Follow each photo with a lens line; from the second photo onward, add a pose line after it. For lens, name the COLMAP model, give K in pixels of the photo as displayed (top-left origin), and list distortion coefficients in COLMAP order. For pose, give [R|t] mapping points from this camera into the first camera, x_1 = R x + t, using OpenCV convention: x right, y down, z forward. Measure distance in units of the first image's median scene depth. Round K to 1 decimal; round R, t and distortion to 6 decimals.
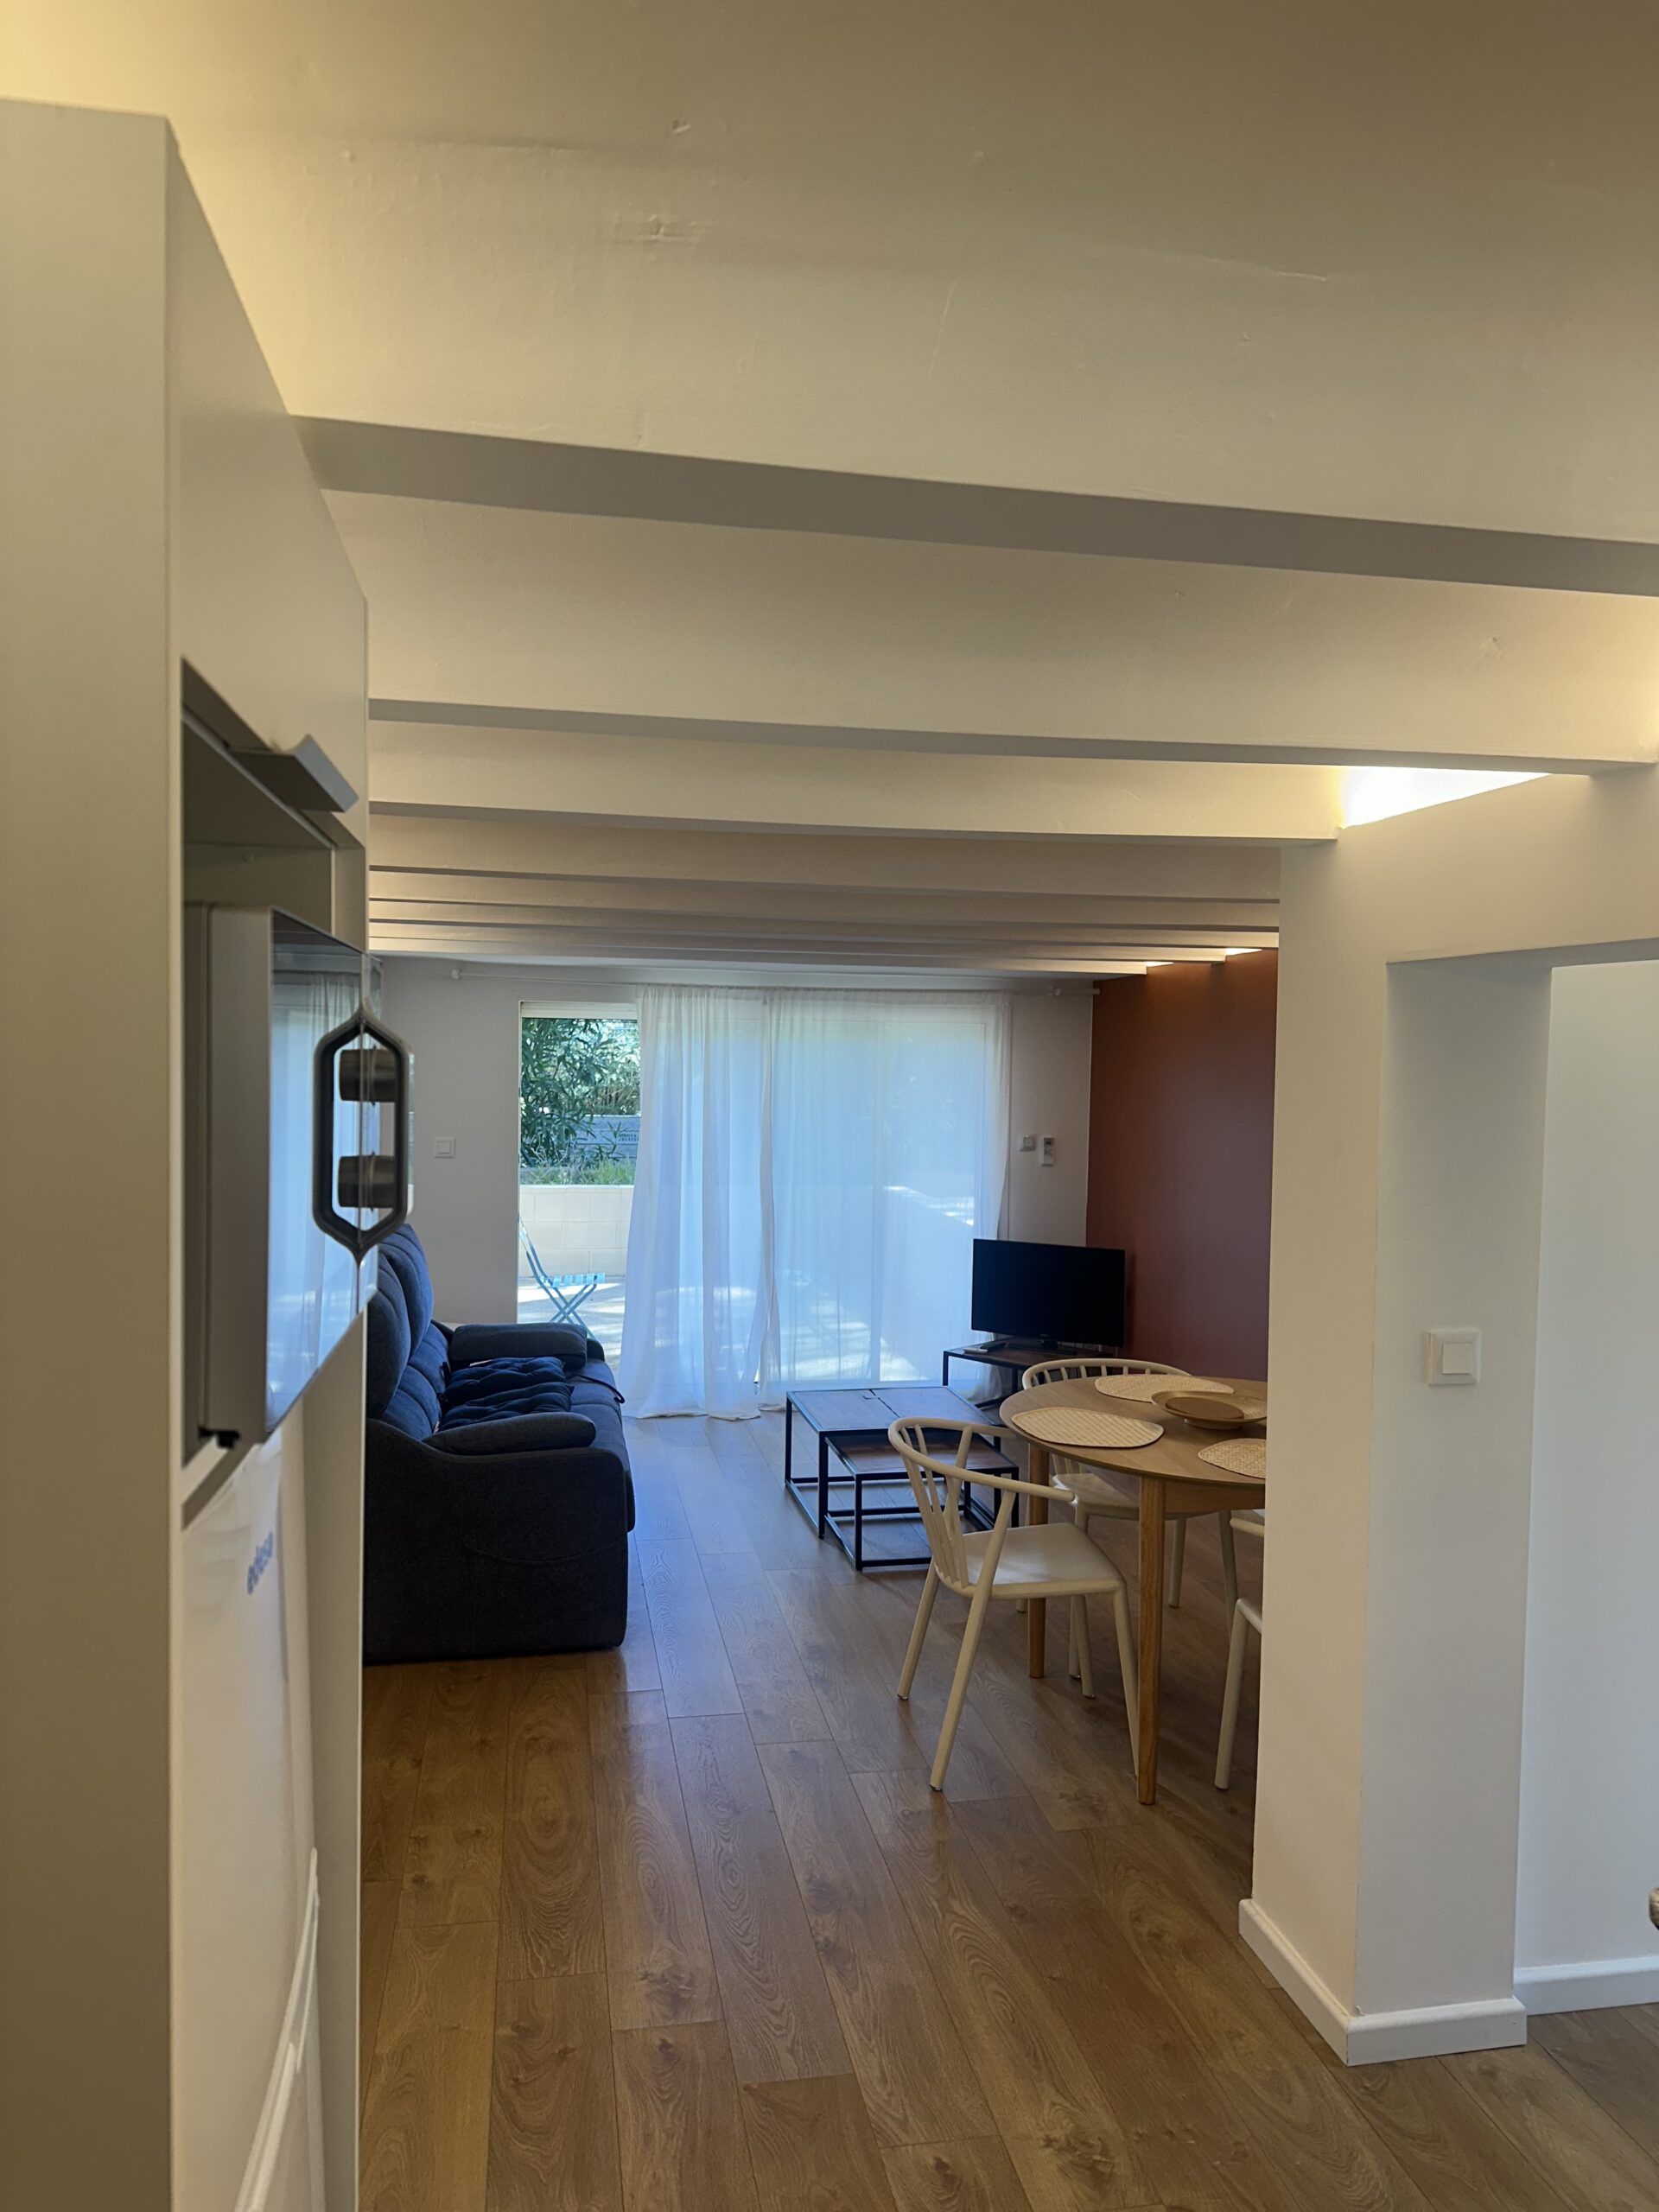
lens RADIAL K [[1548.9, 0, 829.5], [0, 1548.9, 1106.0], [0, 0, 1]] dist [0.071634, -0.105770]
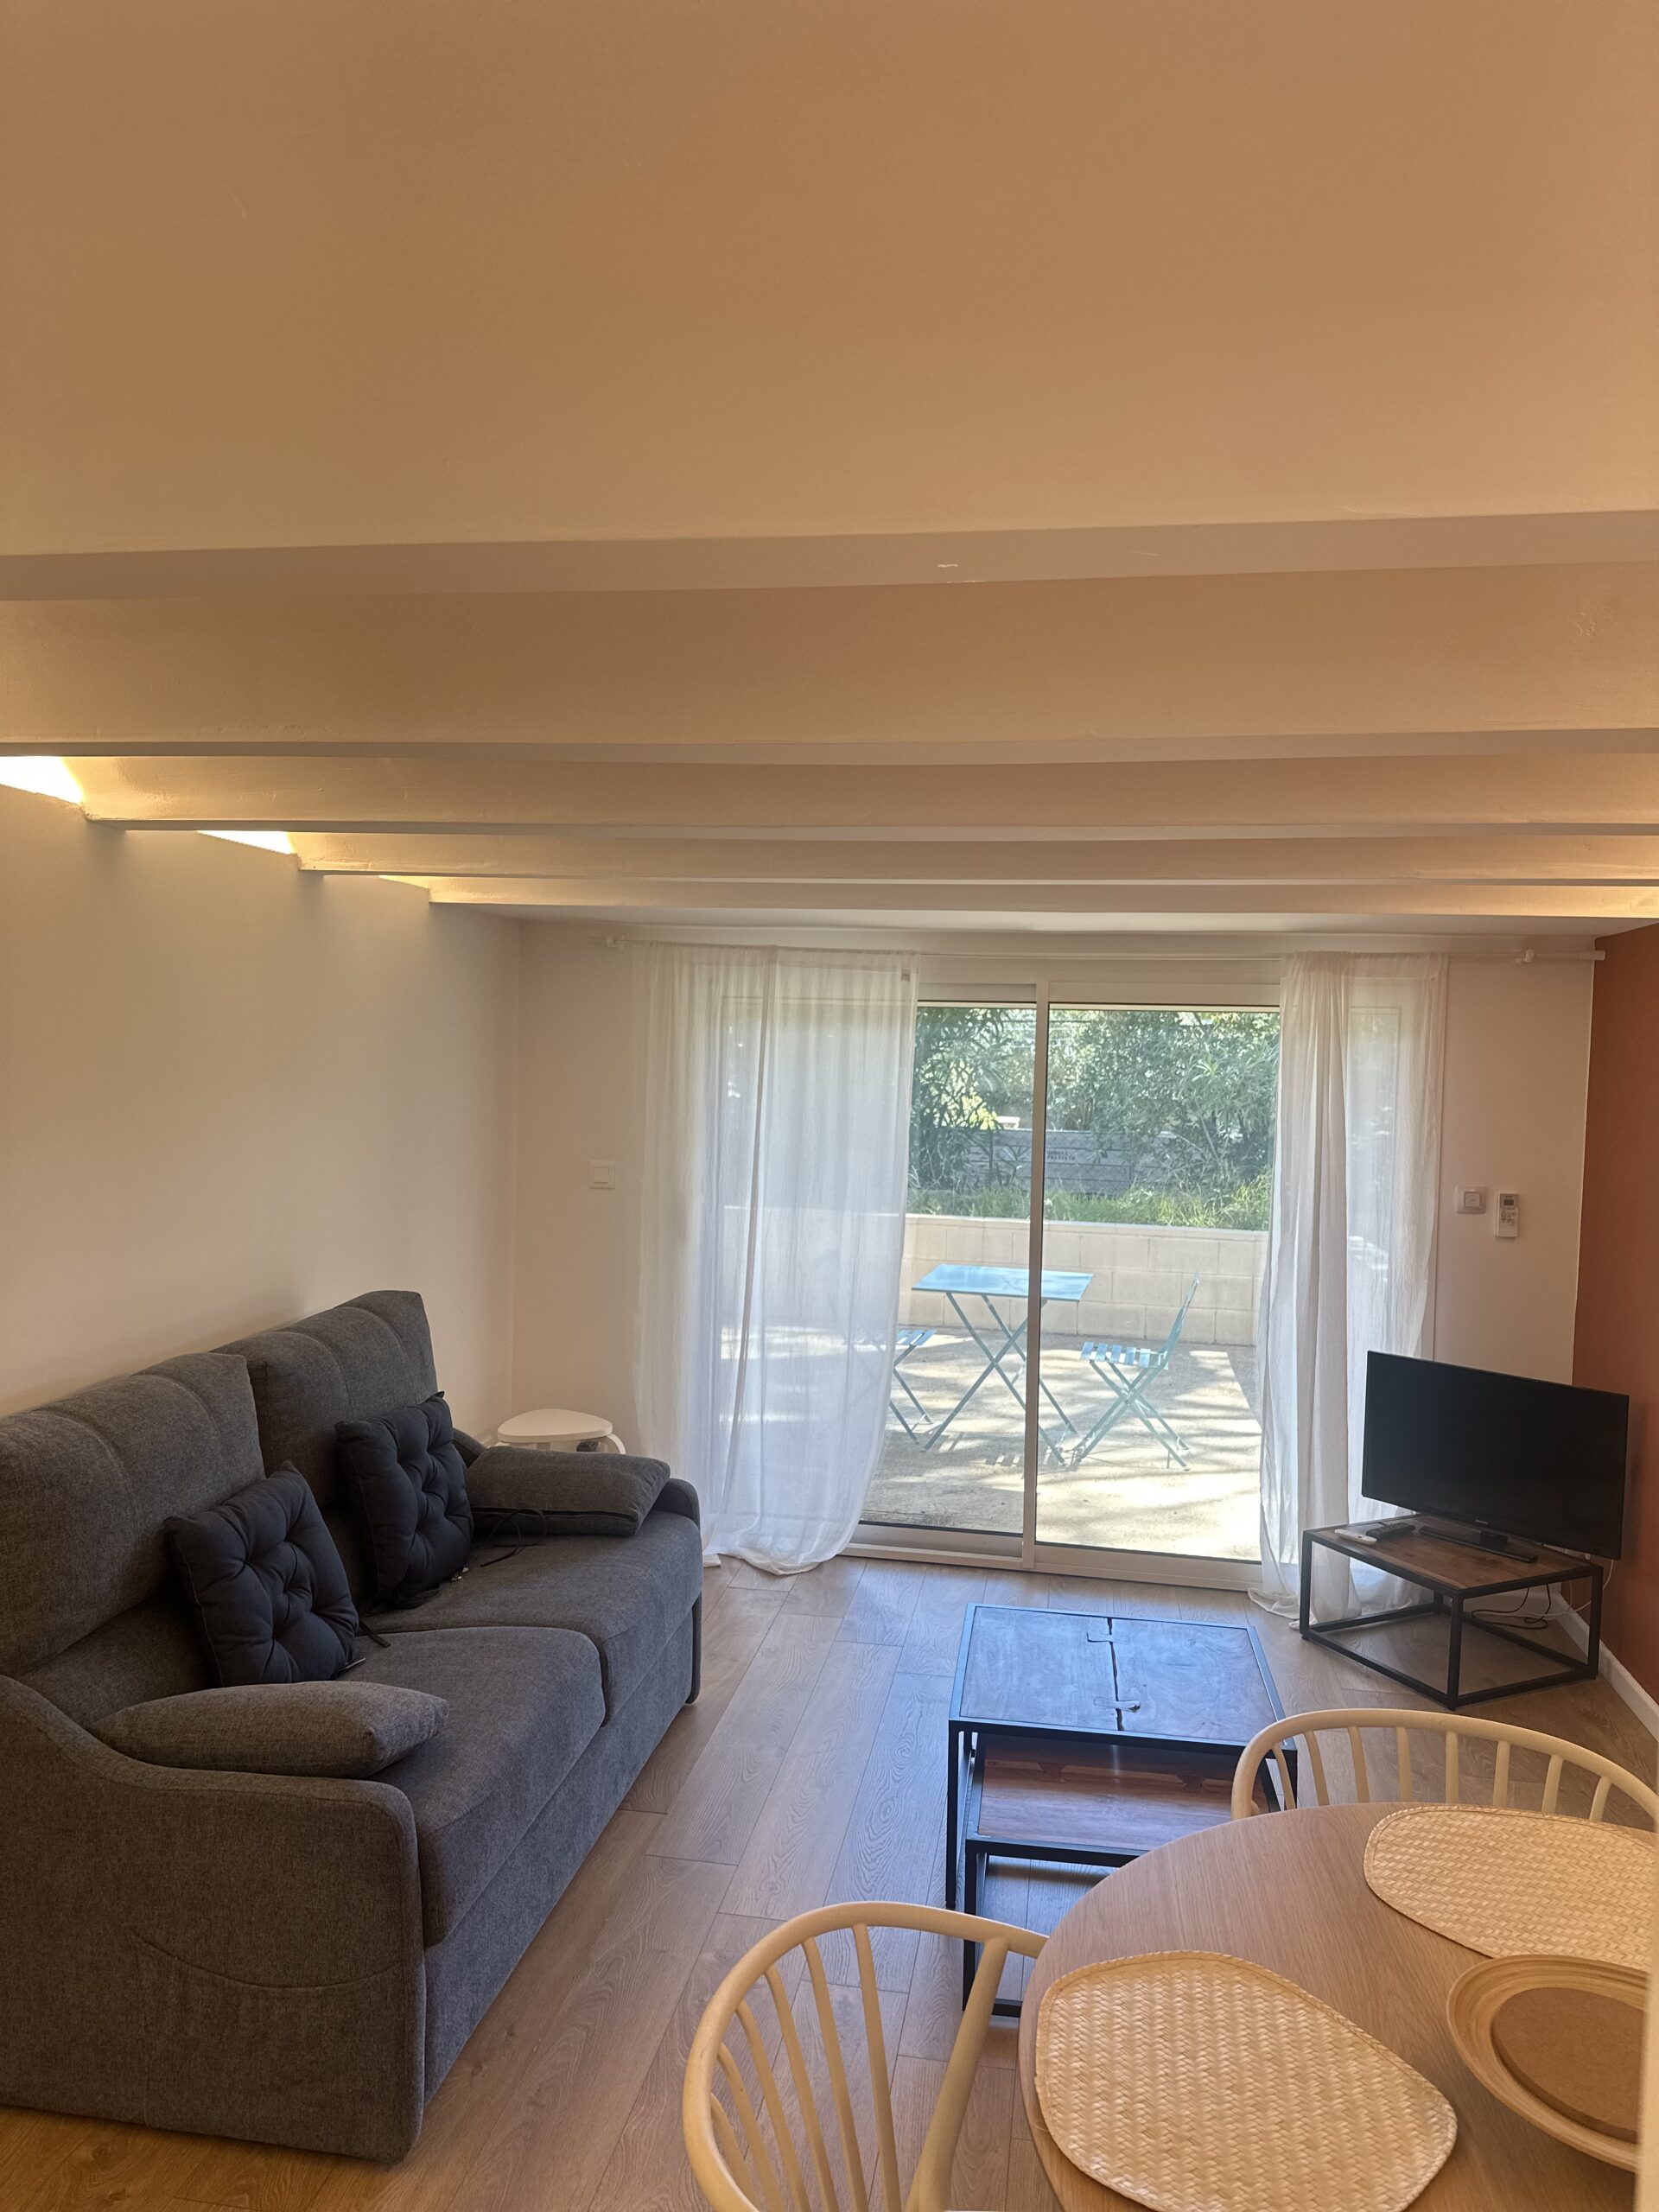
lens RADIAL K [[1548.9, 0, 829.5], [0, 1548.9, 1106.0], [0, 0, 1]] dist [0.071634, -0.105770]
pose [[0.931628, 0.022187, -0.362734, 0.116553], [-0.017969, 0.999726, 0.014999, -0.018819], [0.362968, -0.007456, 0.931772, 0.334785]]
